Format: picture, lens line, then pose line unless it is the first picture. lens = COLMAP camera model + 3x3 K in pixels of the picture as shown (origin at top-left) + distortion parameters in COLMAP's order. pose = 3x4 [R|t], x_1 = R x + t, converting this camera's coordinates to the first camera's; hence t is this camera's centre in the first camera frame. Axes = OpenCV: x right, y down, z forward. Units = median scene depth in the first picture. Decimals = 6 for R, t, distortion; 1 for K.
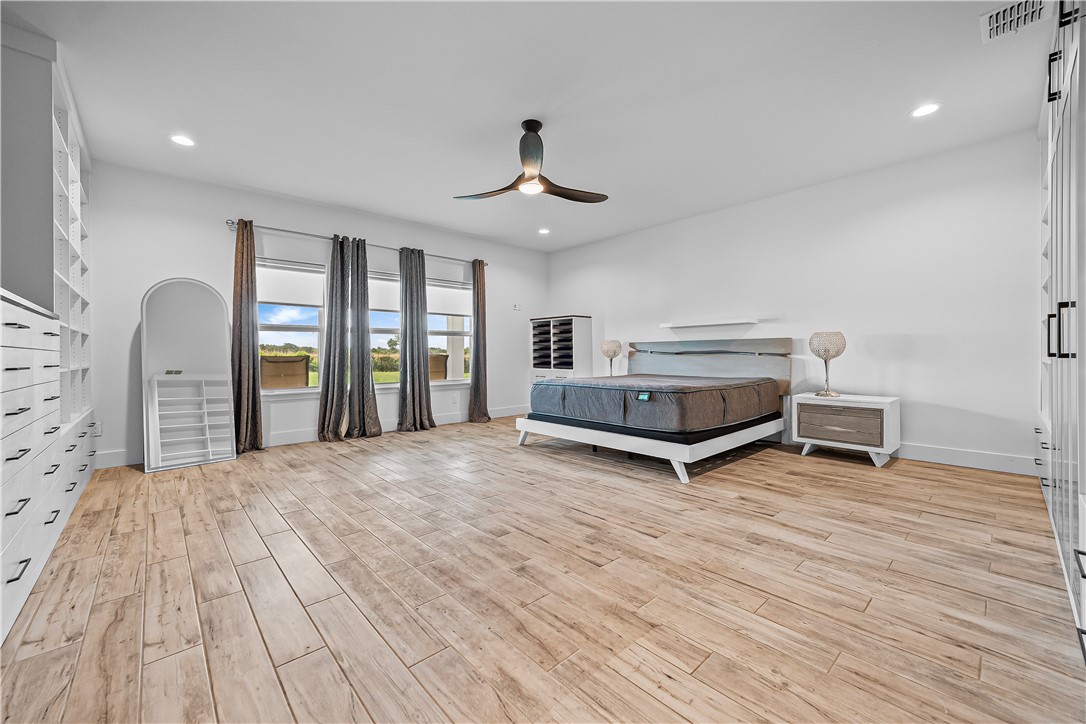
lens RADIAL K [[427.6, 0, 543.5], [0, 427.6, 352.5], [0, 0, 1]] dist [-0.013585, 0.004328]
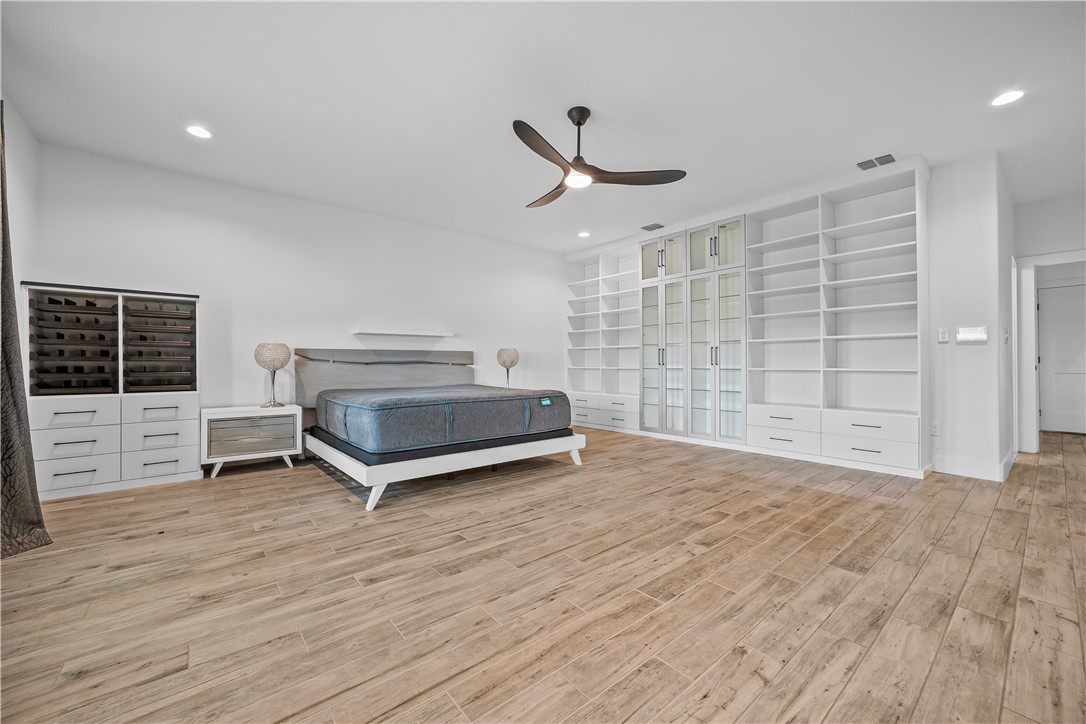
lens RADIAL K [[427.6, 0, 543.5], [0, 427.6, 352.5], [0, 0, 1]] dist [-0.013585, 0.004328]
pose [[0.052169, 0.032320, 0.998115, -0.936151], [-0.000708, 0.999477, -0.032327, 0.012384], [-0.998638, 0.000980, 0.052164, 1.019462]]
